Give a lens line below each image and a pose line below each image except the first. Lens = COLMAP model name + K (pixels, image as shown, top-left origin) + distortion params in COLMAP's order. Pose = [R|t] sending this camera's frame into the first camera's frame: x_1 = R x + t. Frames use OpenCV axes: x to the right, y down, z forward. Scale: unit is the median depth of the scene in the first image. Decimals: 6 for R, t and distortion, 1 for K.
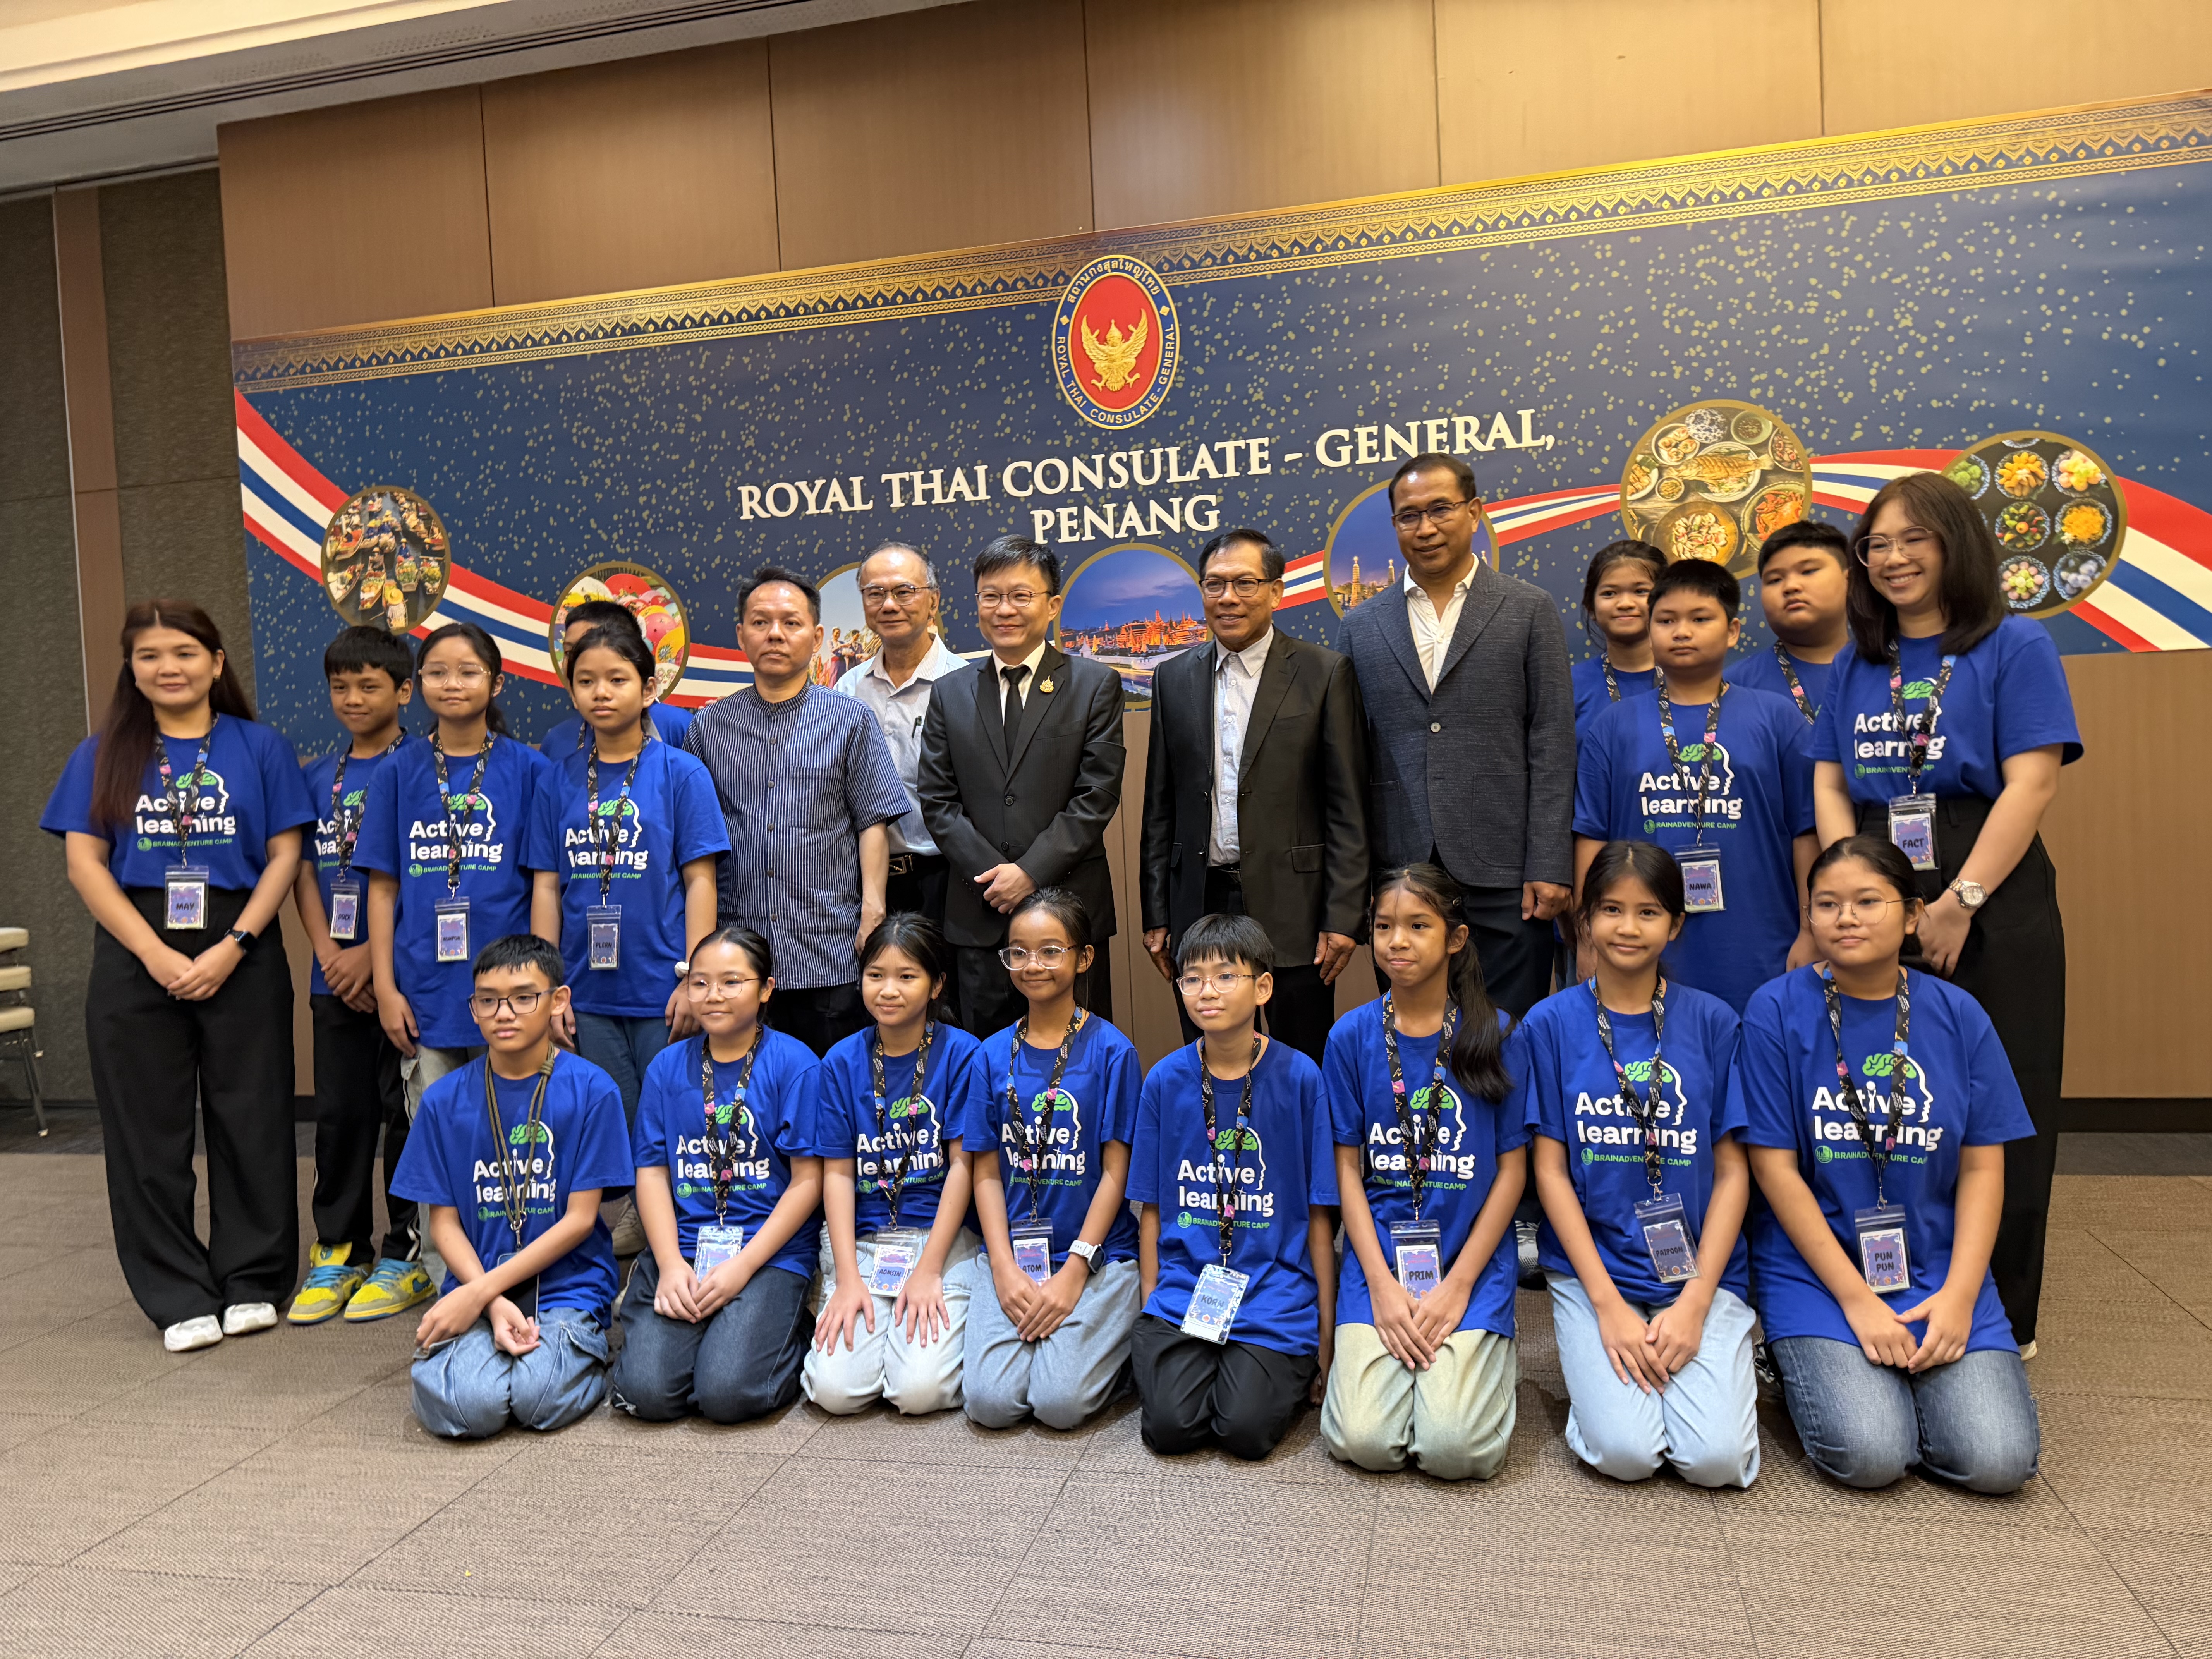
lens RADIAL K [[1537.5, 0, 1108.2], [0, 1537.5, 853.6], [0, 0, 1]] dist [0.098999, -0.122272]
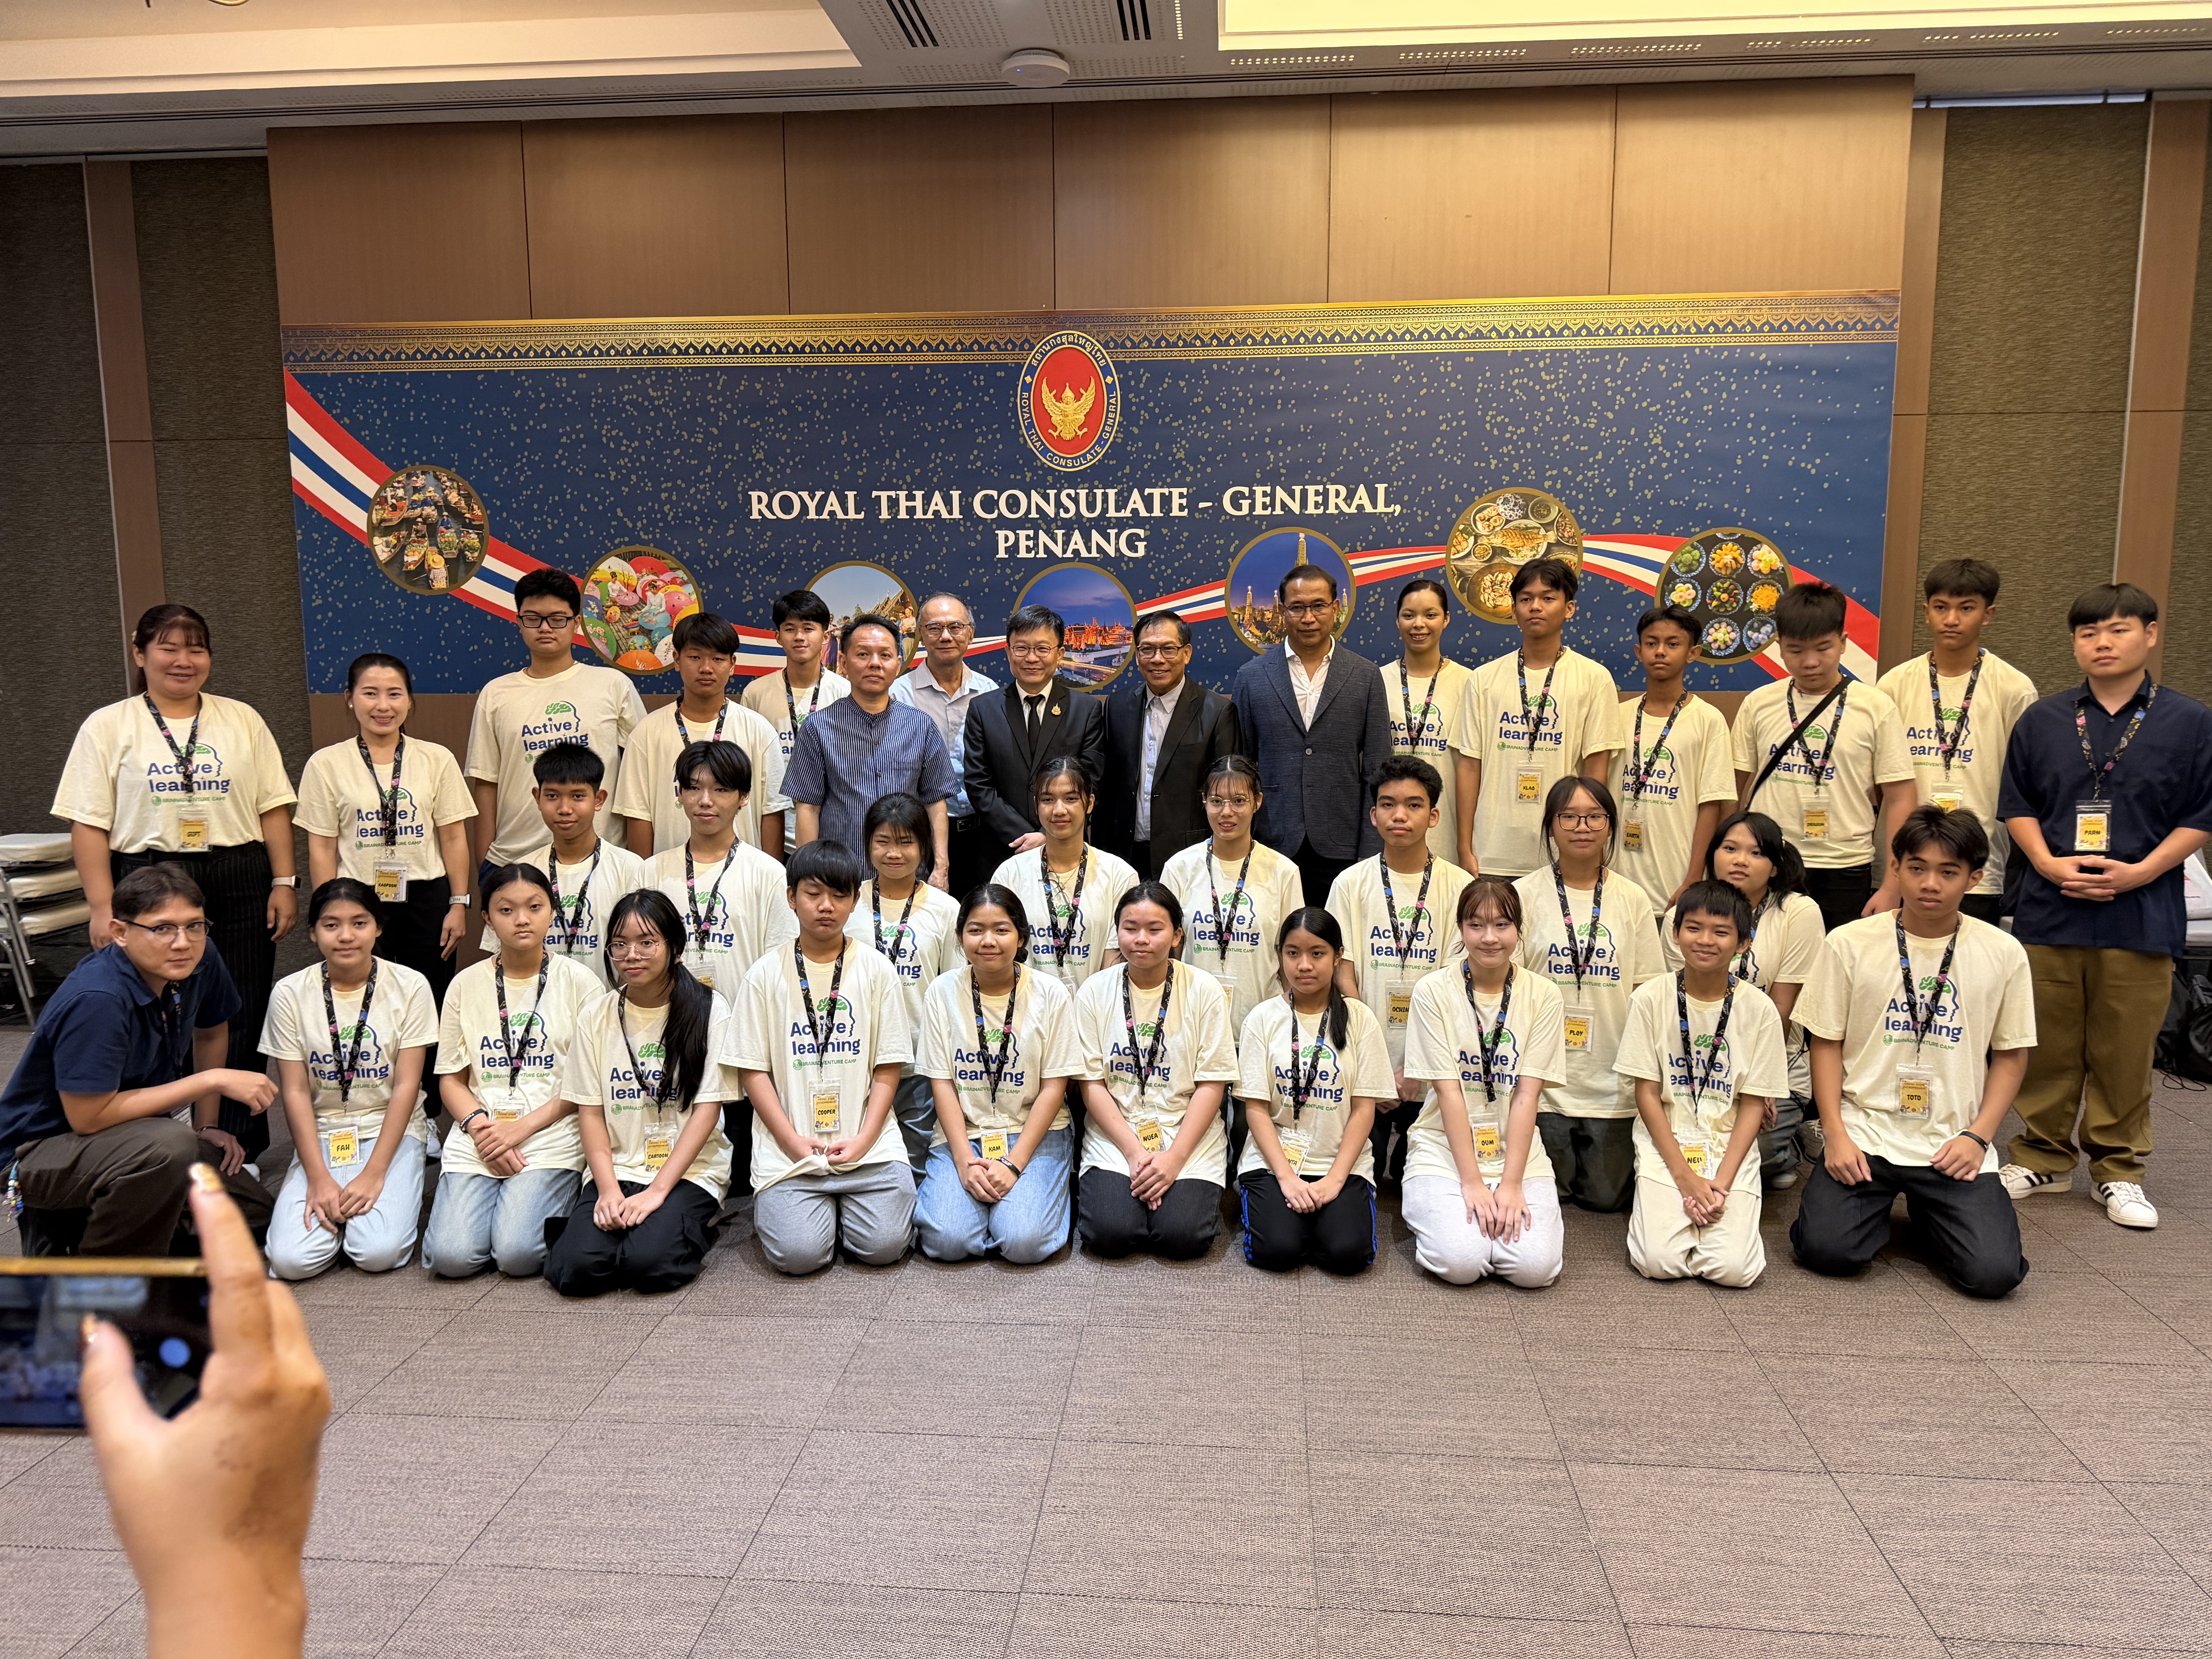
lens RADIAL K [[1541.1, 0, 1111.0], [0, 1541.1, 848.6], [0, 0, 1]] dist [0.112375, -0.136802]
pose [[0.989682, 0.023589, 0.141326, -0.131331], [-0.035511, 0.995964, 0.082435, -0.072912], [-0.138811, -0.086603, 0.986525, -0.281300]]
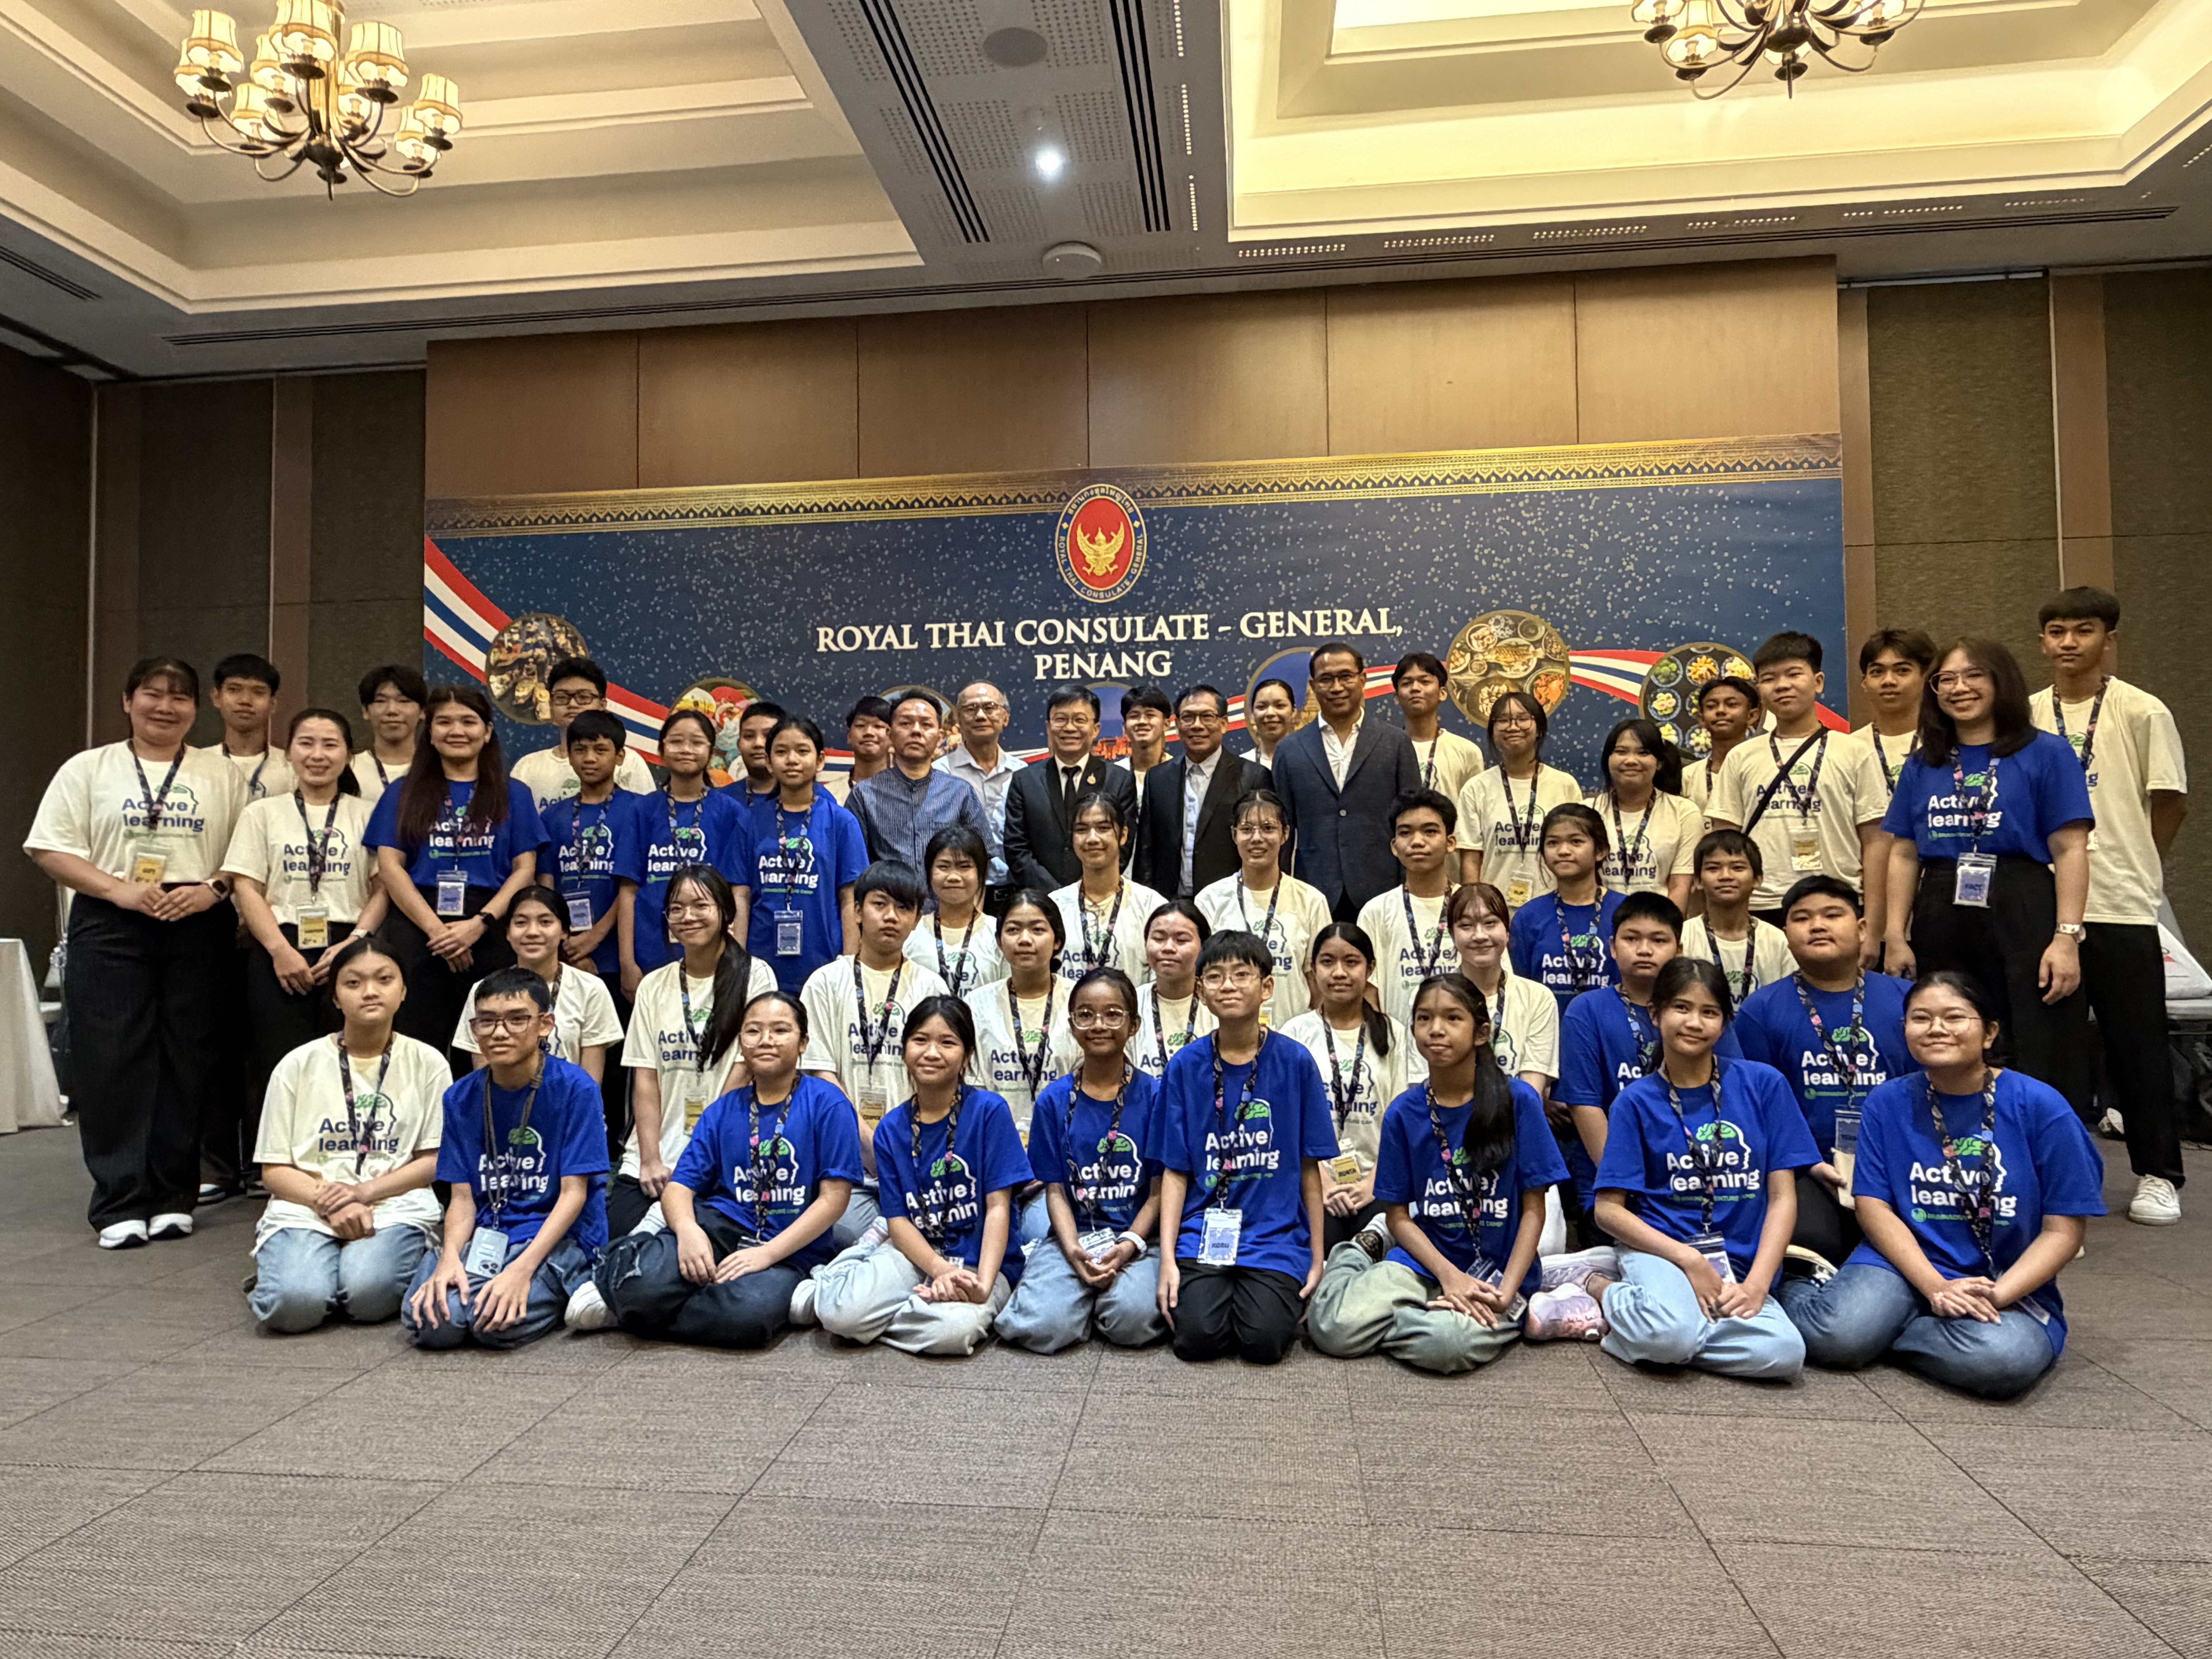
lens RADIAL K [[1387.7, 0, 1092.5], [0, 1387.7, 826.8], [0, 0, 1]] dist [0.007195, 0.001180]
pose [[0.994086, 0.041429, 0.100386, -0.119626], [-0.031559, 0.994687, -0.097987, 0.053097], [-0.103912, 0.094239, 0.990112, -0.230774]]
